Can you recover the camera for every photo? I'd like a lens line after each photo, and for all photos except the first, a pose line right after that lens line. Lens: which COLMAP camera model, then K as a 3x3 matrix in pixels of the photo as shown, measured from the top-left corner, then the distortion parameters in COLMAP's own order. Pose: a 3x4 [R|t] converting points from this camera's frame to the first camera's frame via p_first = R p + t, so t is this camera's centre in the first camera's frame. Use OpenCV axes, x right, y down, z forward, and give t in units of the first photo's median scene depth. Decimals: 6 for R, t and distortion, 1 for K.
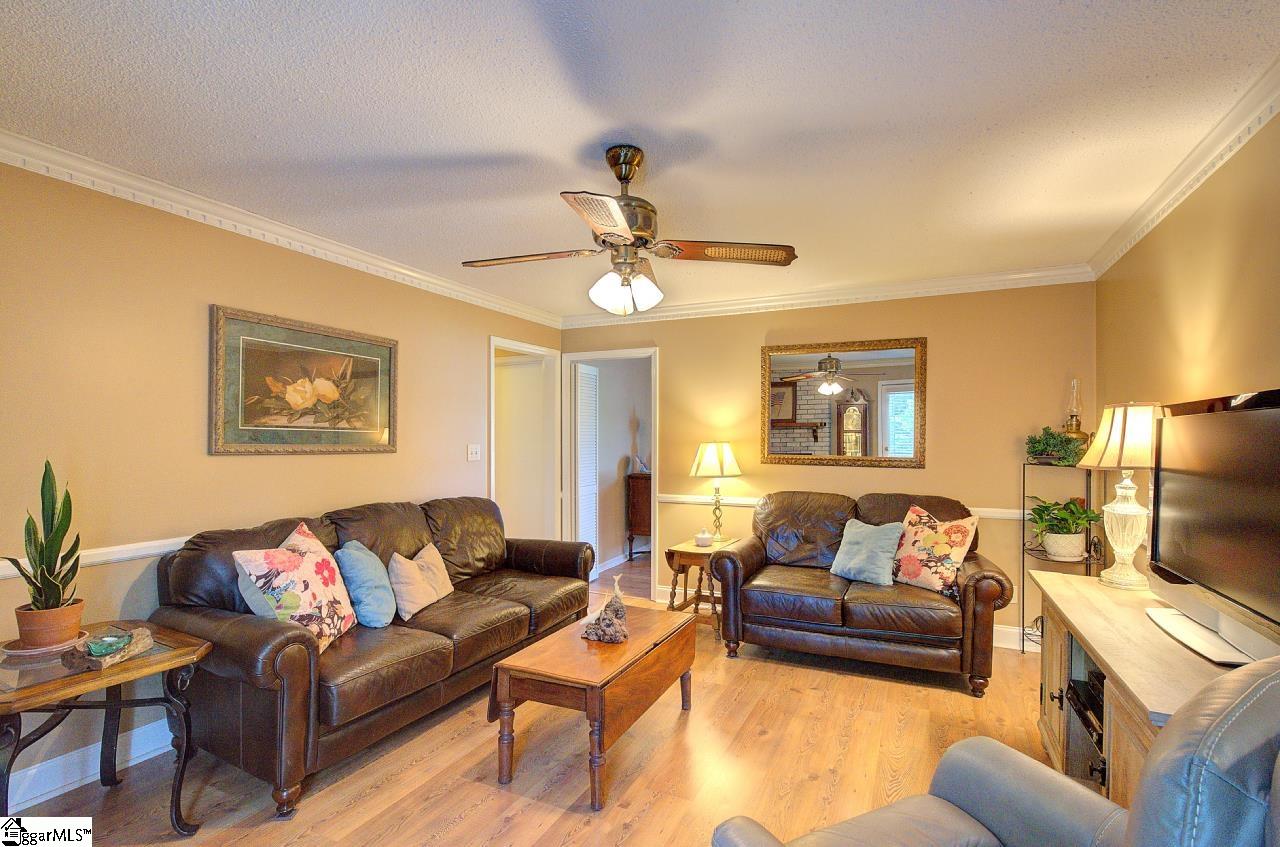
lens RADIAL K [[584.0, 0, 643.7], [0, 584.0, 438.3], [0, 0, 1]] dist [-0.000701, 0.000009]
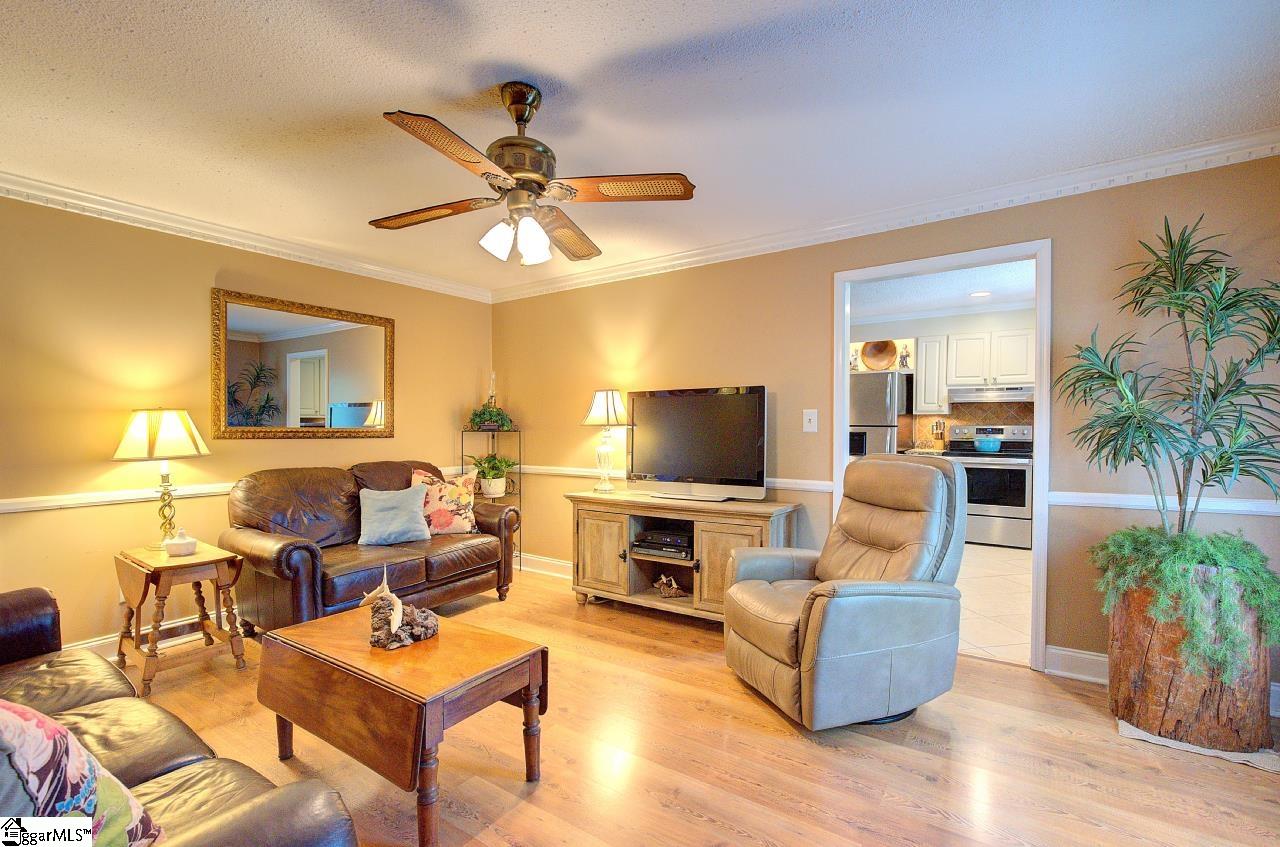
lens RADIAL K [[561.3, 0, 646.9], [0, 561.3, 431.0], [0, 0, 1]] dist [-0.001227, 0.000079]
pose [[0.169674, -0.009893, 0.985451, -0.542687], [0.003355, 0.999950, 0.009461, 0.034018], [-0.985495, 0.001701, 0.169699, 0.382934]]
